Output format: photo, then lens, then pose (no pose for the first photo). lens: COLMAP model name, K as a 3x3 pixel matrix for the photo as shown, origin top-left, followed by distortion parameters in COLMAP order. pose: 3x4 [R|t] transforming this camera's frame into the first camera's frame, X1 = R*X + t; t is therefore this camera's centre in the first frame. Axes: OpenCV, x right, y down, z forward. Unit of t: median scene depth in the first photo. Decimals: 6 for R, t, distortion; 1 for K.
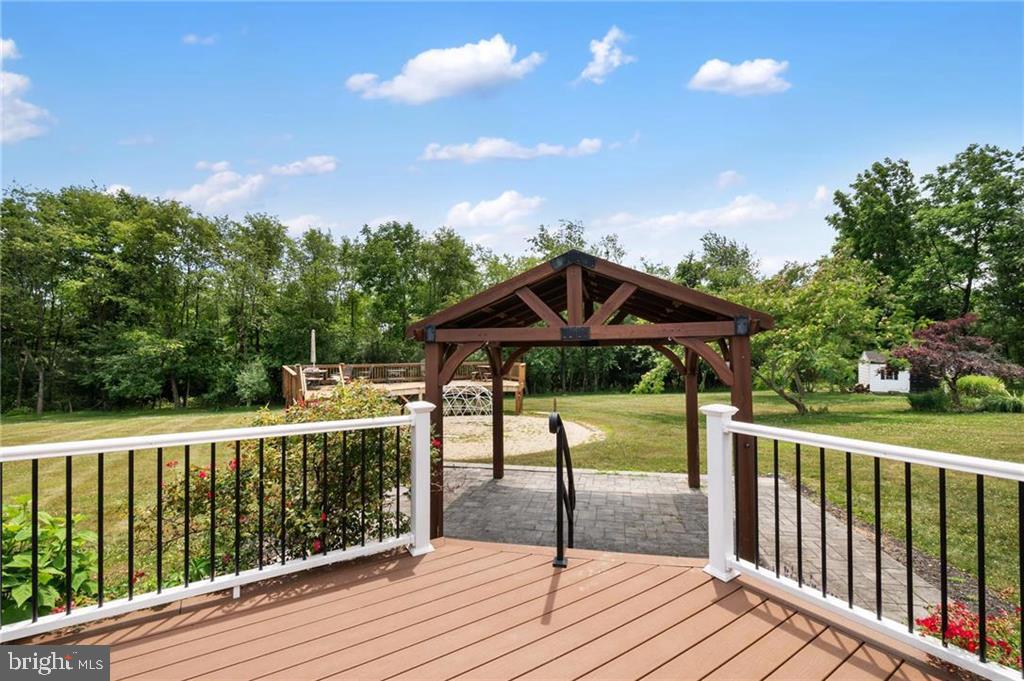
lens RADIAL K [[452.7, 0, 519.2], [0, 452.7, 346.1], [0, 0, 1]] dist [-0.002544, -0.002457]
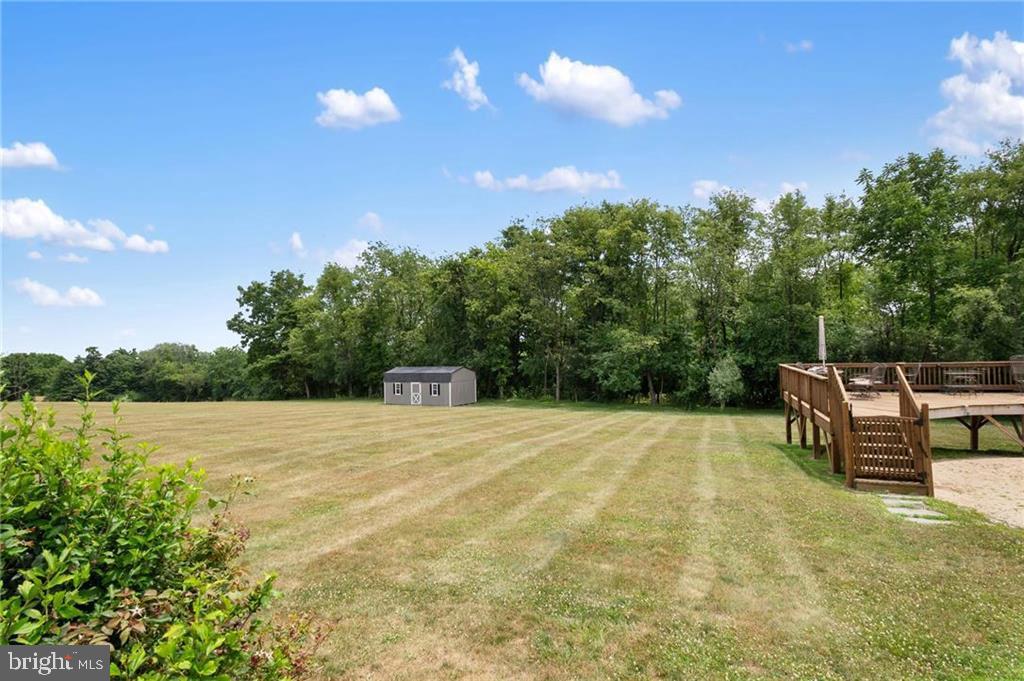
lens RADIAL K [[452.7, 0, 511.2], [0, 452.7, 343.6], [0, 0, 1]] dist [-0.002544, -0.002457]
pose [[0.628858, -0.022896, -0.777183, -0.172471], [0.028288, 0.999578, -0.006559, 0.000177], [0.777005, -0.017860, 0.629241, 0.125732]]
